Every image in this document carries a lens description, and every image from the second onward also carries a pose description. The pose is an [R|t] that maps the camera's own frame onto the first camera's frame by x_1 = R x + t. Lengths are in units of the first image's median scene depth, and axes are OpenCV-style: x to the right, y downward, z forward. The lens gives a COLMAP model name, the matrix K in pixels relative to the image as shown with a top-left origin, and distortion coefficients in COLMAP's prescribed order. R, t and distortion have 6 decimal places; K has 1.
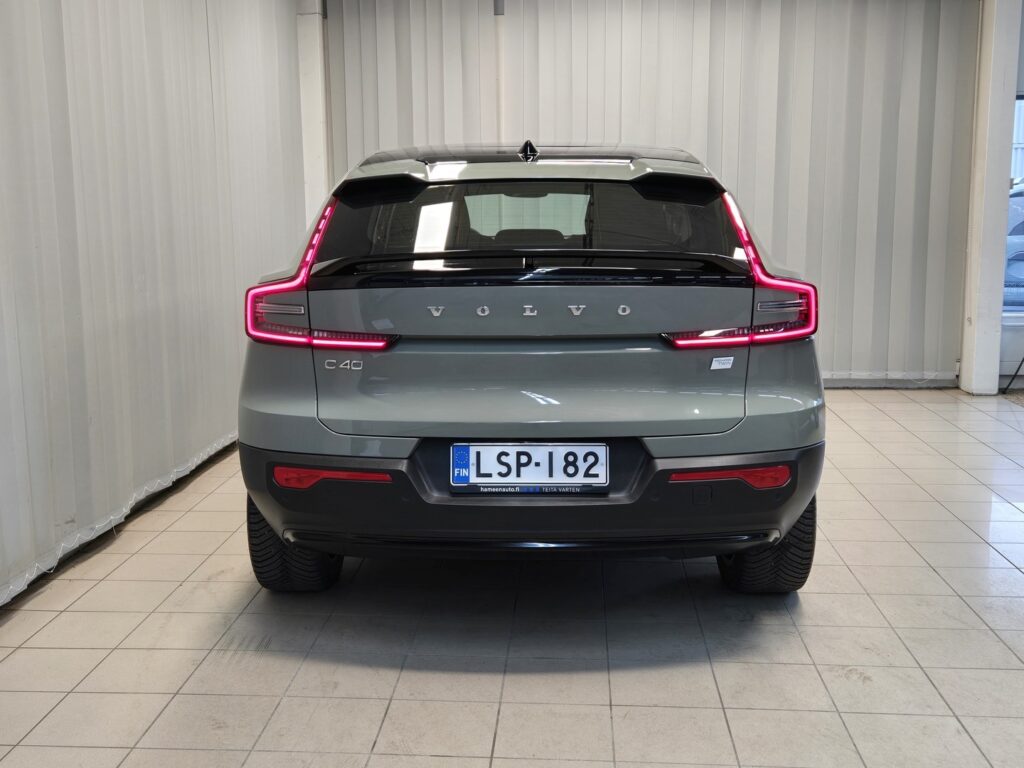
lens RADIAL K [[1136.8, 0, 485.1], [0, 1136.8, 384.2], [0, 0, 1]] dist [0.013221, 0.005809]
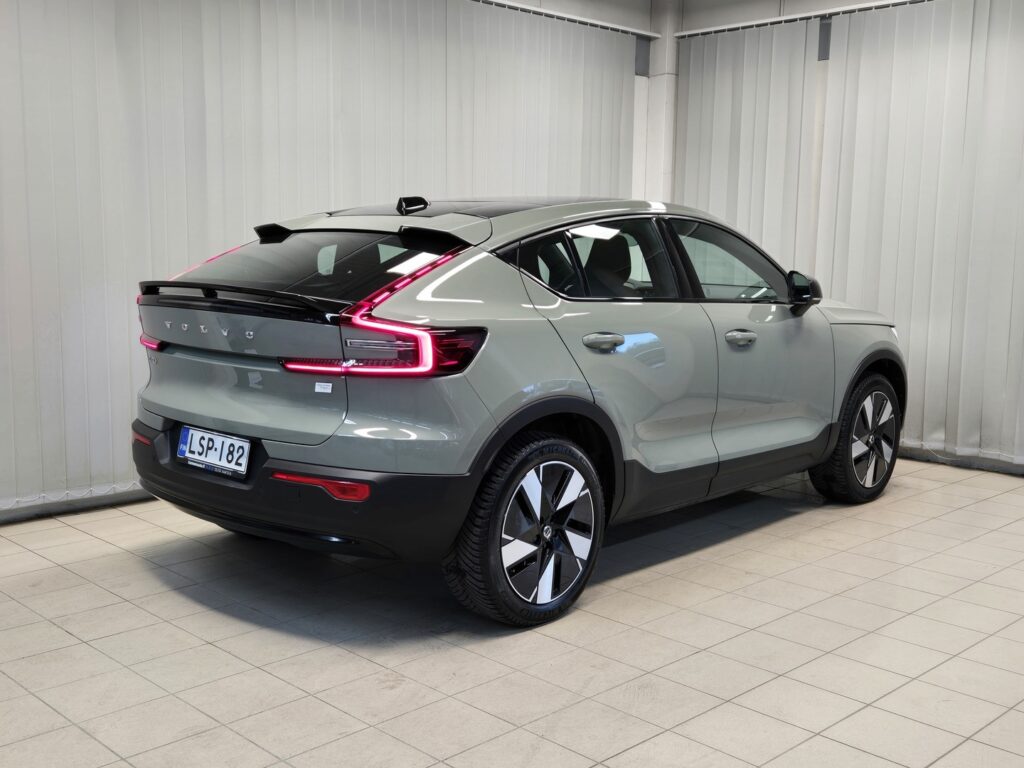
lens RADIAL K [[1136.8, 0, 485.1], [0, 1136.8, 384.2], [0, 0, 1]] dist [0.013221, 0.005809]
pose [[0.746654, 0.104550, -0.656945, 1.114255], [-0.125540, 0.991972, 0.015185, -0.061481], [0.653259, 0.071135, 0.753786, 0.214561]]
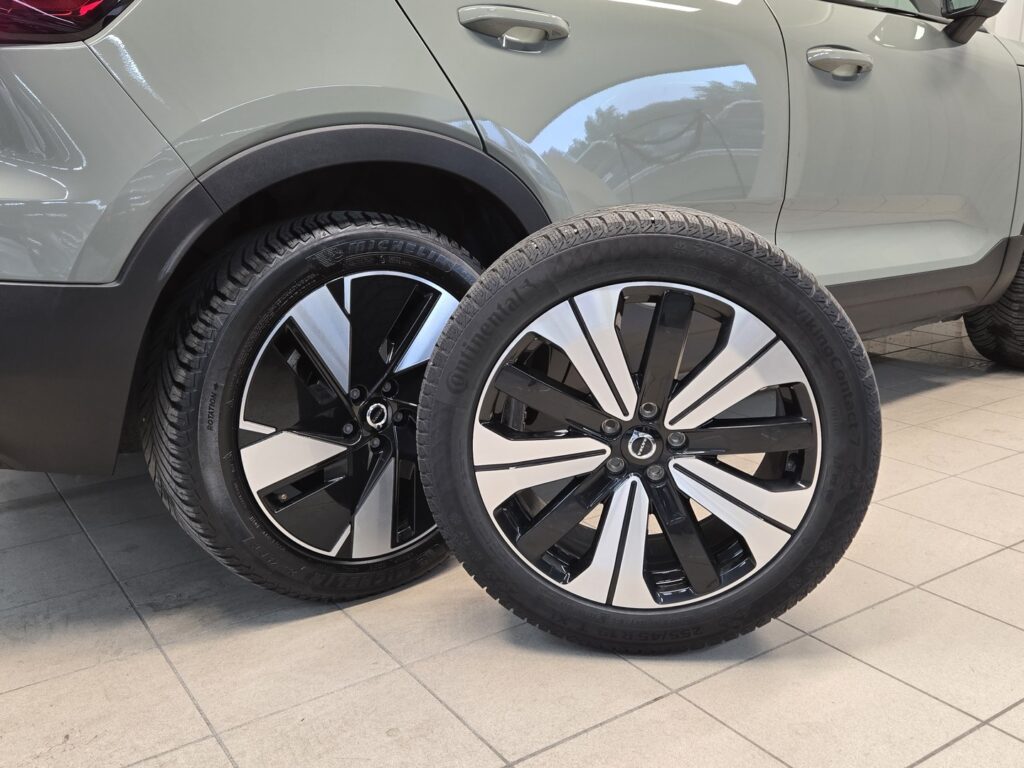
lens RADIAL K [[969.0, 0, 470.3], [0, 969.0, 383.0], [0, 0, 1]] dist [0.016211, -0.000992]
pose [[0.603148, 0.190826, -0.774466, 0.781473], [-0.110647, 0.981590, 0.155689, 0.007817], [0.789918, -0.008211, 0.613158, 0.959220]]
